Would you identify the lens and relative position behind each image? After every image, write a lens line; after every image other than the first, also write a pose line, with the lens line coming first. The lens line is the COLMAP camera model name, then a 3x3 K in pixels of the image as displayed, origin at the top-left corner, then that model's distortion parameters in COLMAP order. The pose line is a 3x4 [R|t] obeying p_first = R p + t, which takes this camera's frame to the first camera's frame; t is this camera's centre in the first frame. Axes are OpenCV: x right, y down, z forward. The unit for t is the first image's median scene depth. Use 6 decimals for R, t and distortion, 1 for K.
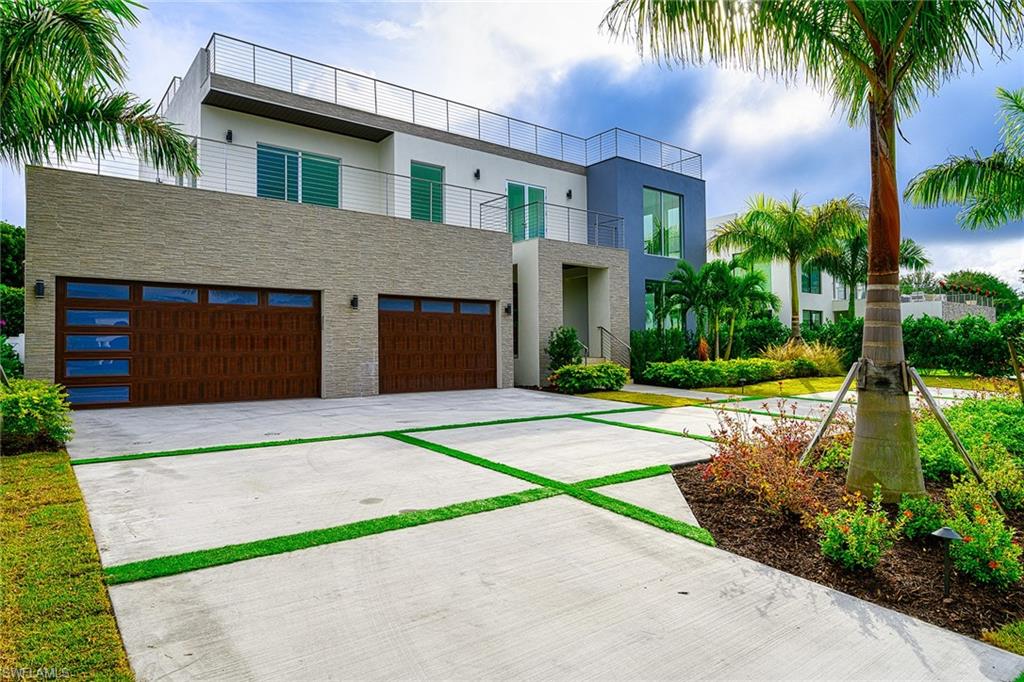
lens RADIAL K [[597.6, 0, 512.0], [0, 597.6, 341.0], [0, 0, 1]] dist [0.000571, 0.000094]
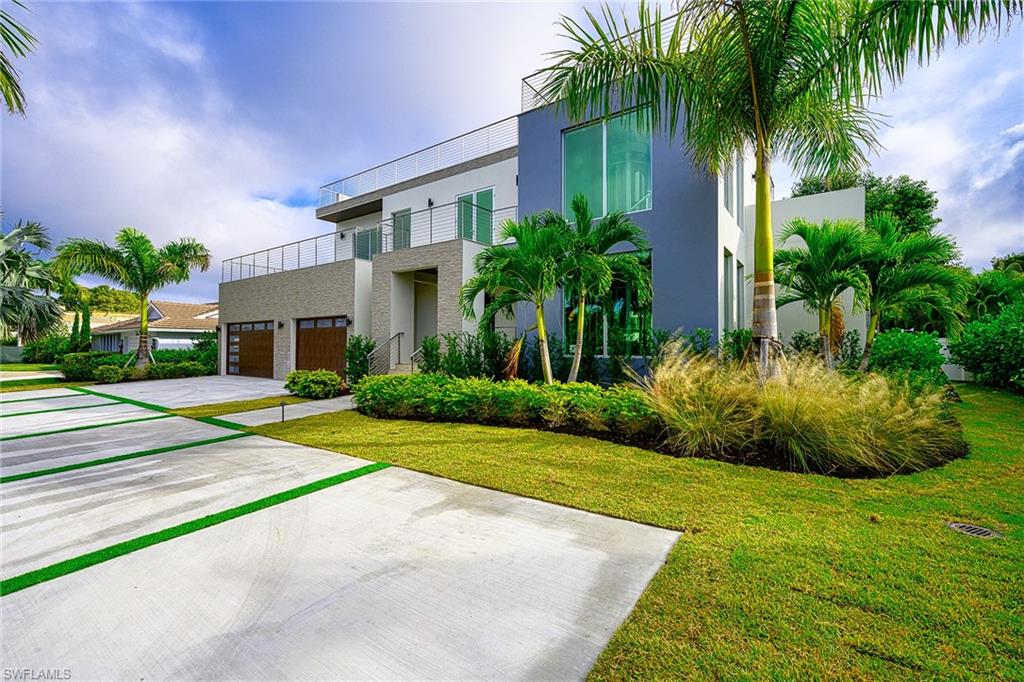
lens RADIAL K [[420.9, 0, 512.0], [0, 420.9, 341.0], [0, 0, 1]] dist [-0.000282, -0.000013]
pose [[0.311499, 0.000161, -0.950246, 0.843110], [0.011360, 0.999928, 0.003893, -0.011611], [0.950178, -0.012007, 0.311475, 0.972255]]
